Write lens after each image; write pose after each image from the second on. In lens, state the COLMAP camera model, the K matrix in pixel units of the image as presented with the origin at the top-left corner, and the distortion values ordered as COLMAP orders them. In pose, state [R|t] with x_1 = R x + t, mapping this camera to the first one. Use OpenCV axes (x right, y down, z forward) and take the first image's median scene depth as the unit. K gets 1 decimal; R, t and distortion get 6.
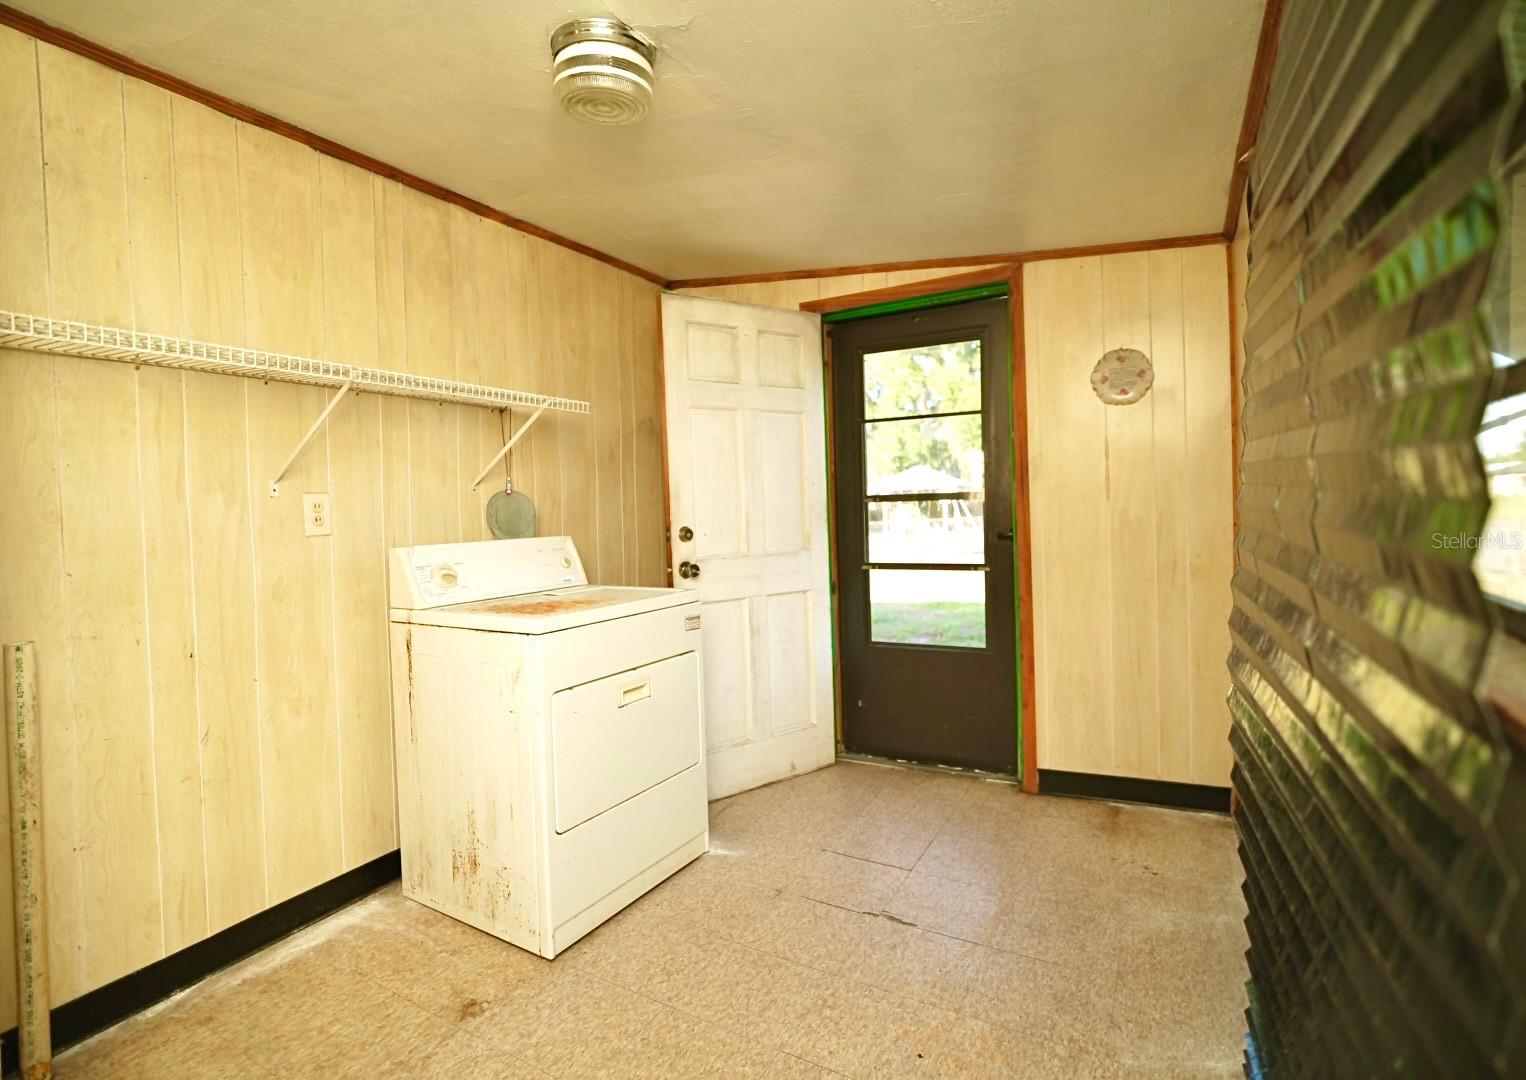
lens RADIAL K [[759.9, 0, 763.0], [0, 759.9, 540.0], [0, 0, 1]] dist [-0.000014, -0.000021]
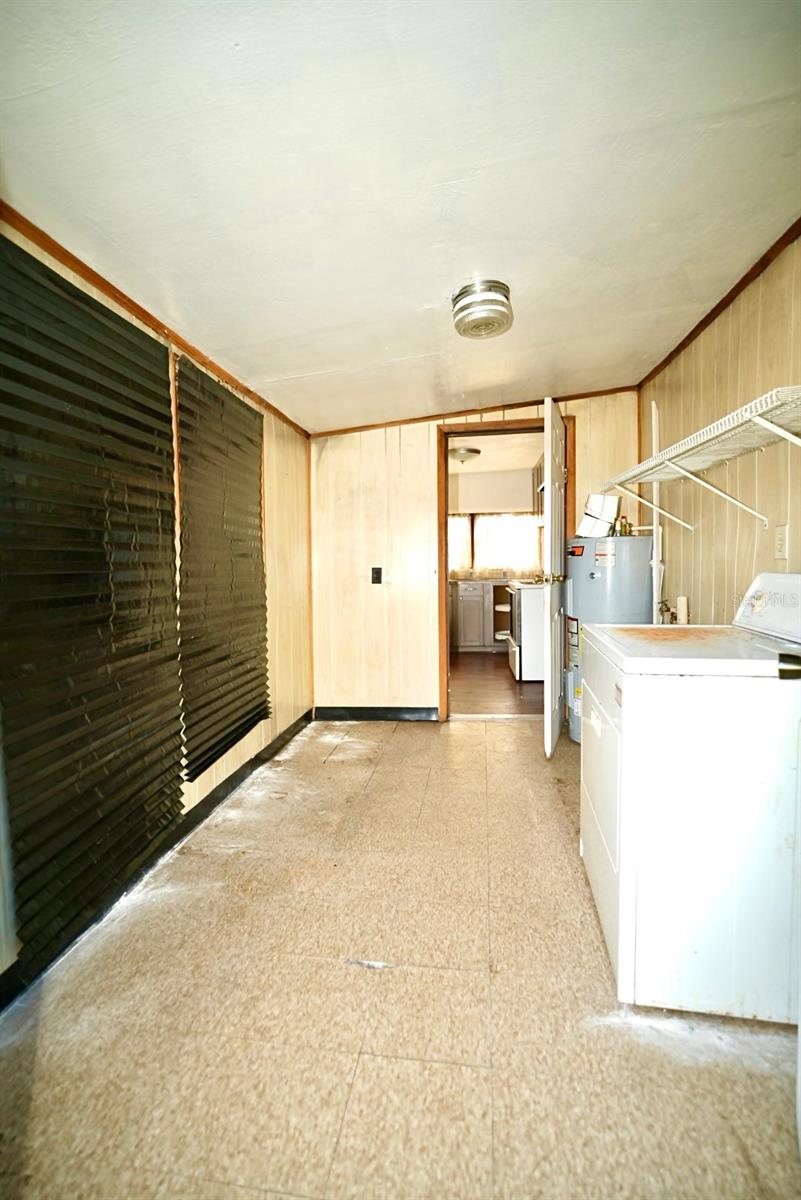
lens RADIAL K [[549.7, 0, 400.5], [0, 549.7, 600.0], [0, 0, 1]] dist [-0.000399, -0.000056]
pose [[-0.935434, 0.077339, -0.344938, 0.397232], [0.035039, 0.991254, 0.127230, -0.092259], [0.351762, 0.106929, -0.929962, 1.886616]]
